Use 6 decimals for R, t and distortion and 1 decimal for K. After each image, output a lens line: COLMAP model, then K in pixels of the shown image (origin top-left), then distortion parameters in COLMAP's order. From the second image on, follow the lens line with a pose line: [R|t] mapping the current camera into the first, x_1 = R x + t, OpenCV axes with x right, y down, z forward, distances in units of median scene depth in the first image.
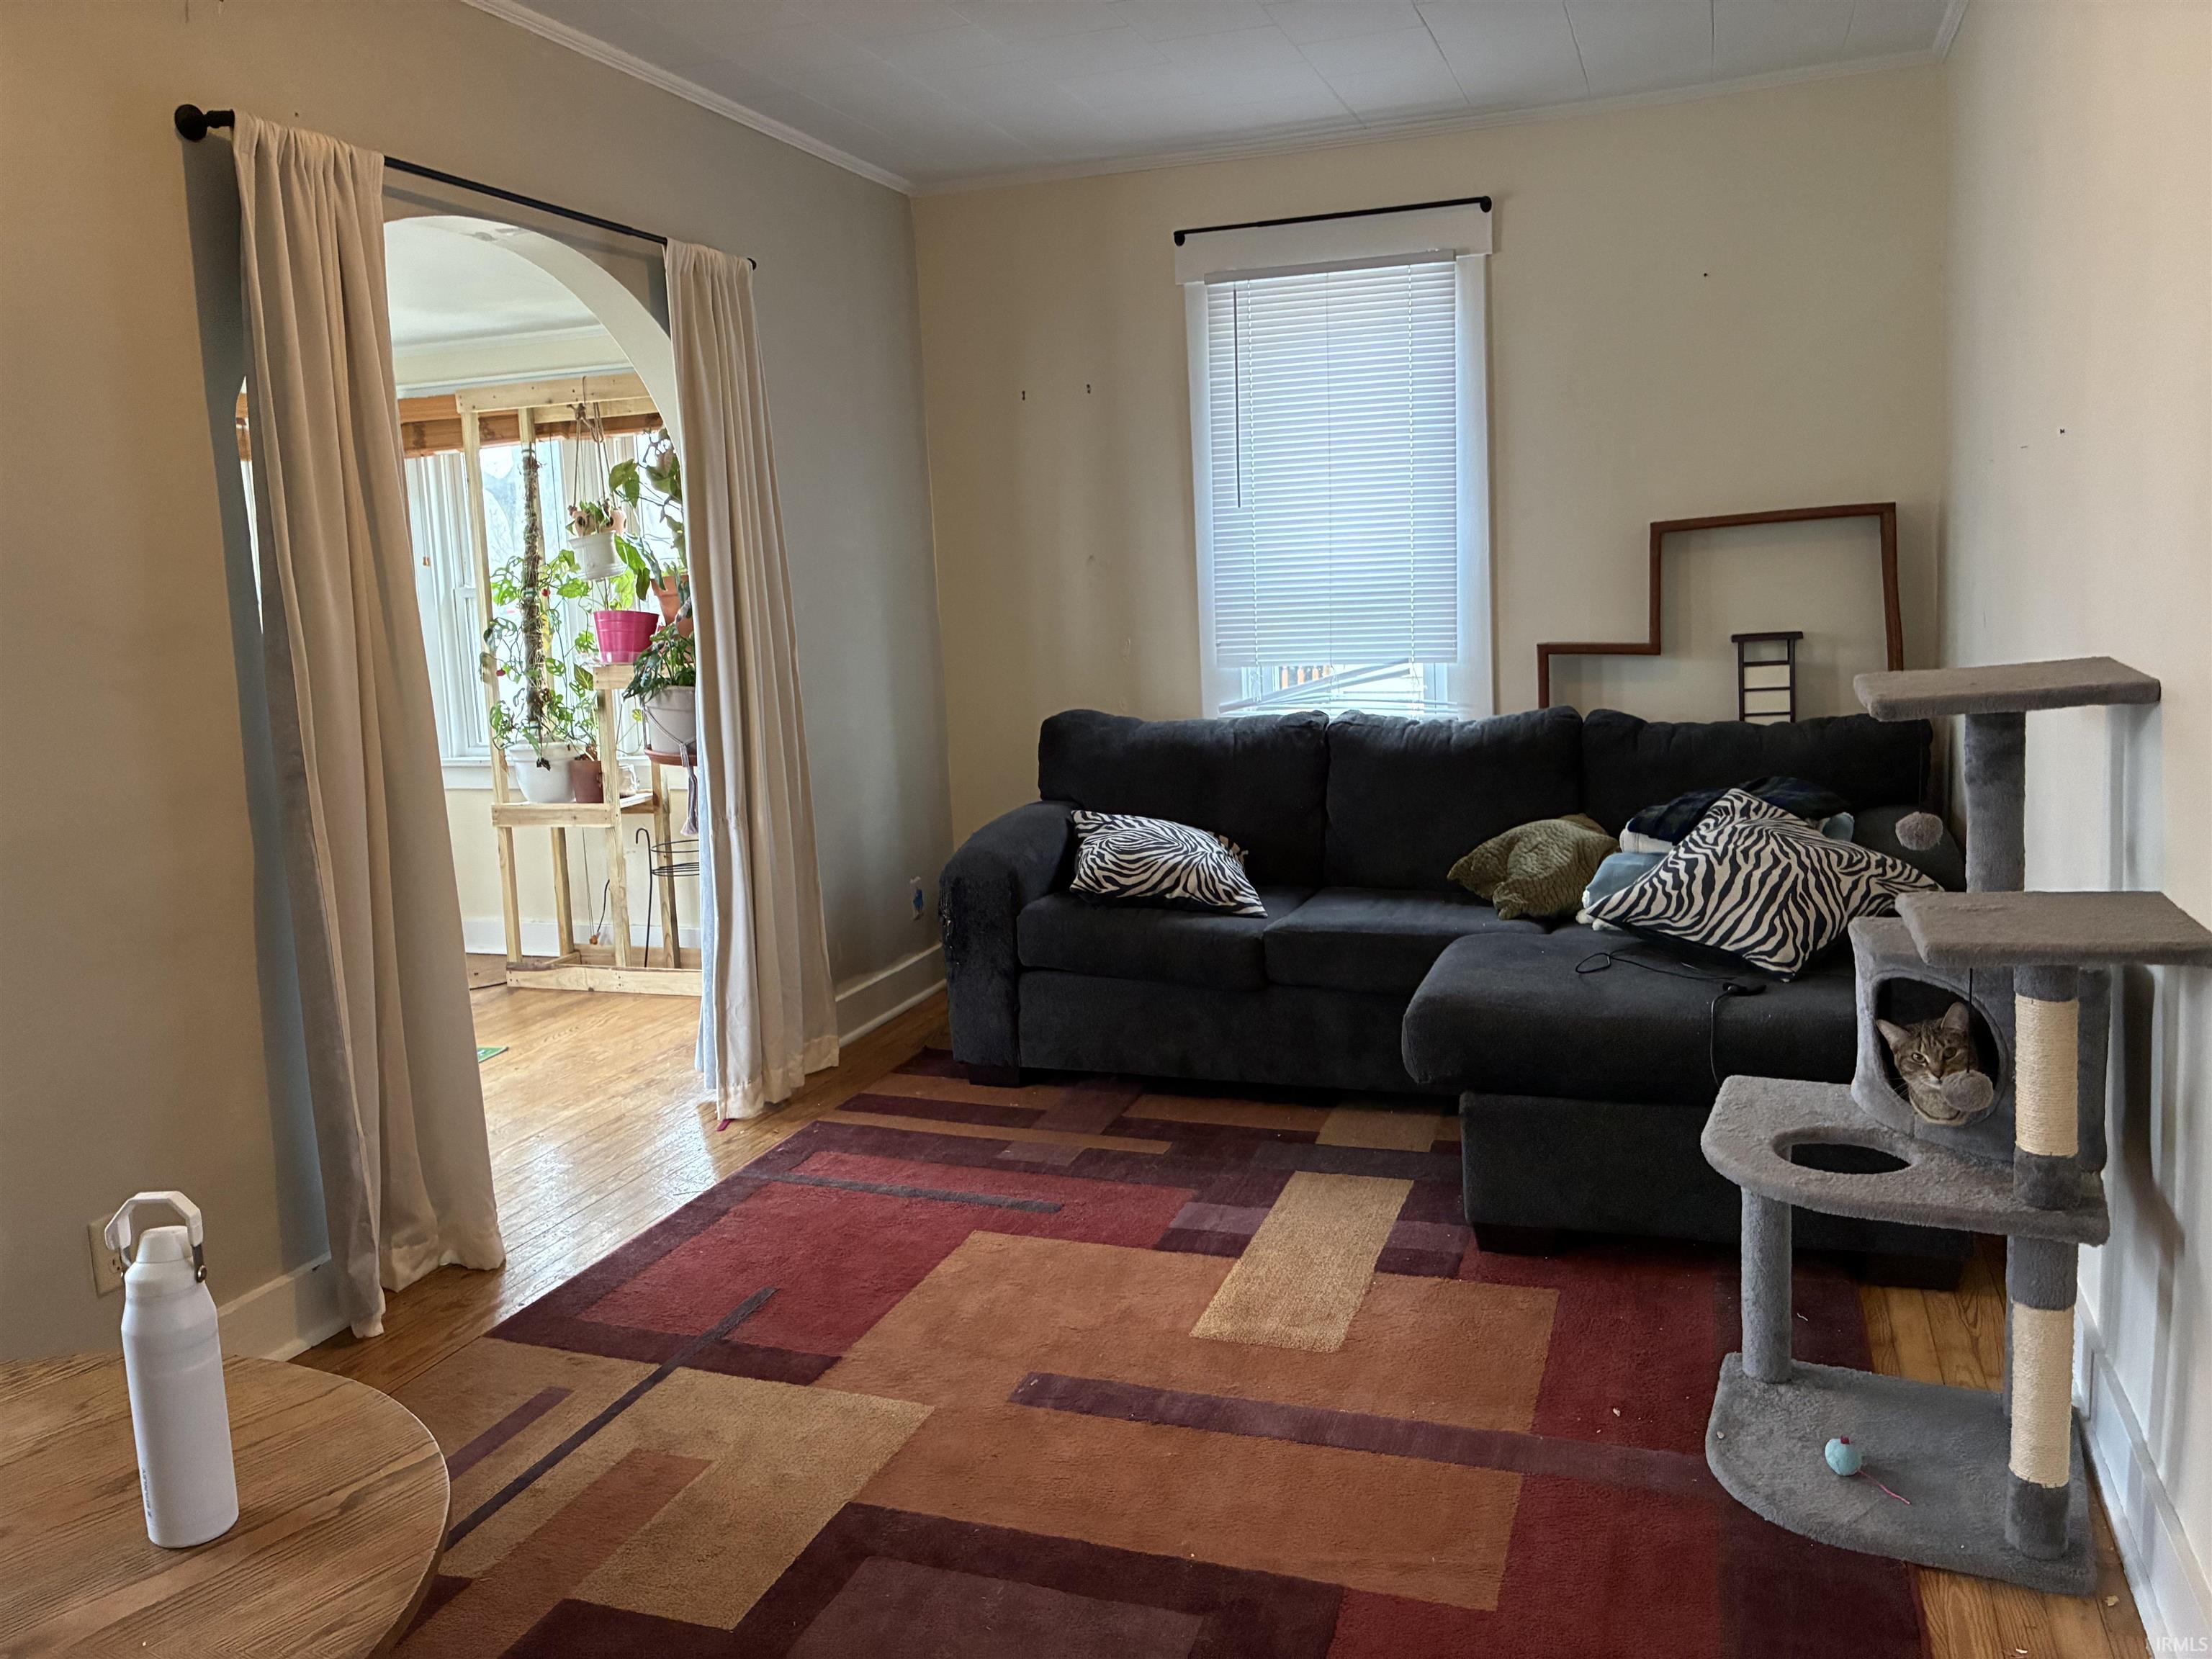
lens RADIAL K [[1681.0, 0, 1110.5], [0, 1681.0, 816.8], [0, 0, 1]] dist [0.040375, -0.050020]
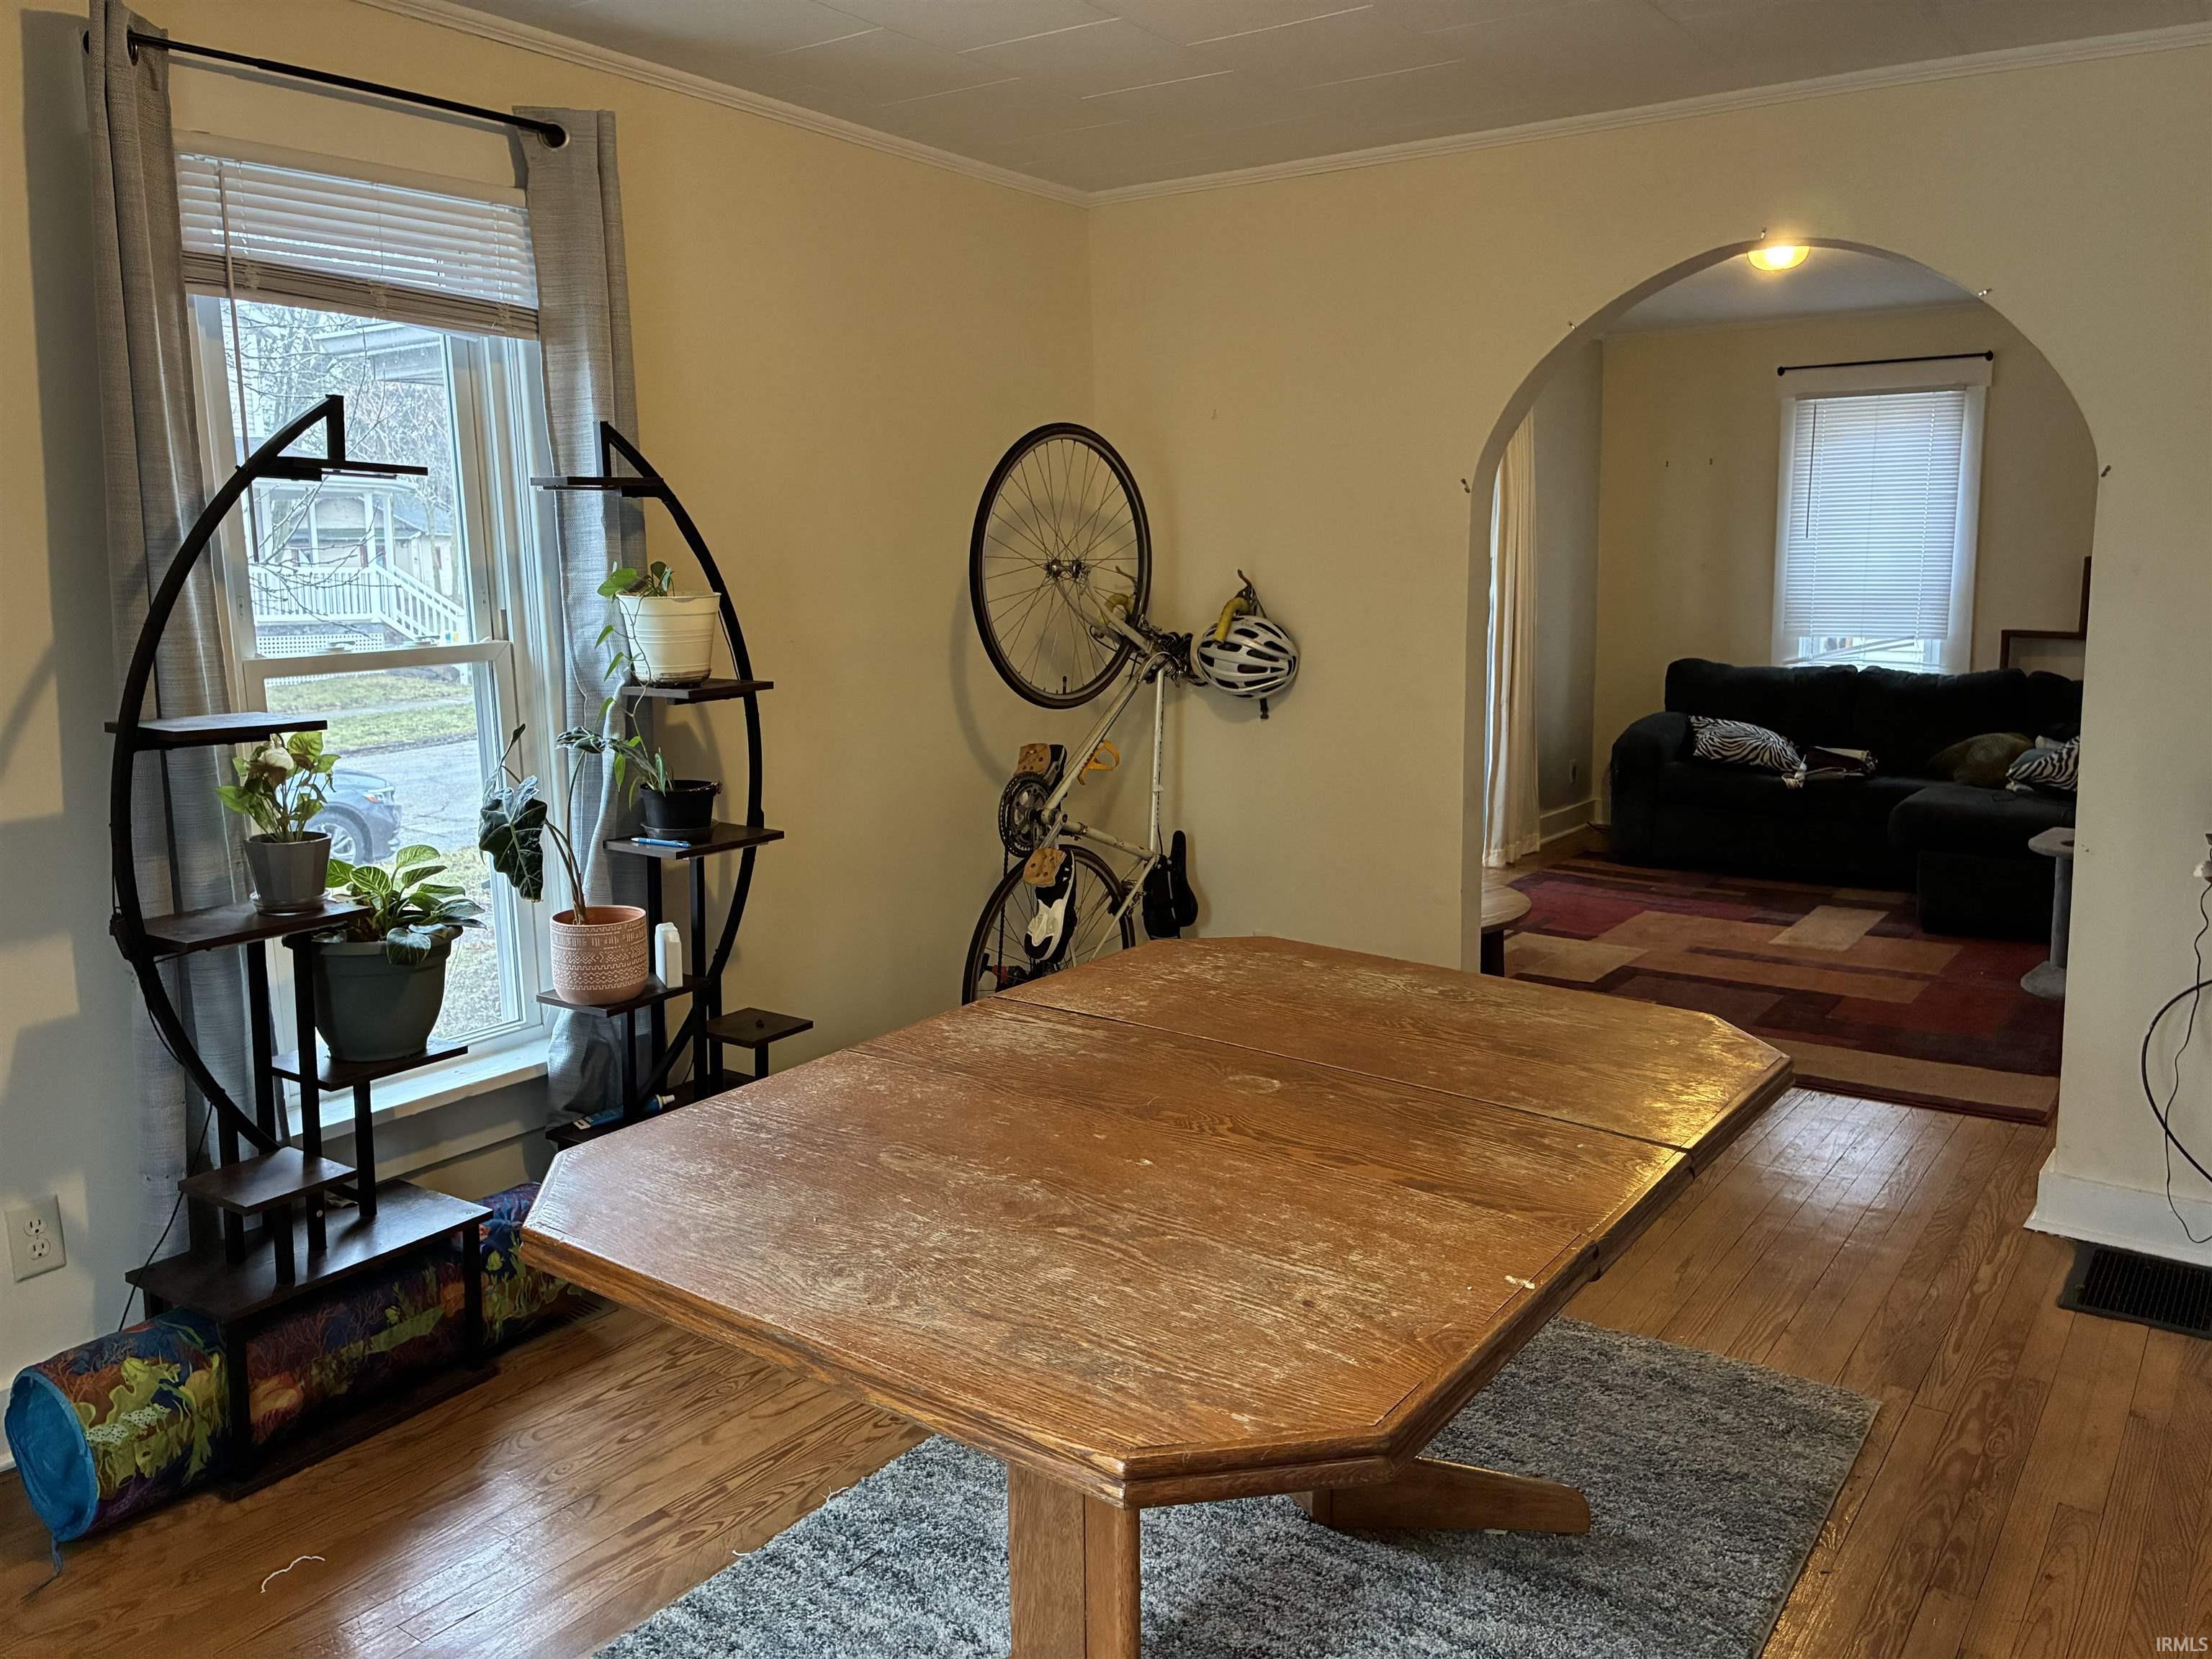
lens RADIAL K [[1681.0, 0, 1110.5], [0, 1681.0, 816.8], [0, 0, 1]] dist [0.040375, -0.050020]
pose [[0.960074, 0.073725, -0.269857, -0.127784], [-0.070816, 0.997278, 0.020513, 0.114335], [0.270635, -0.000584, 0.962682, -0.877524]]
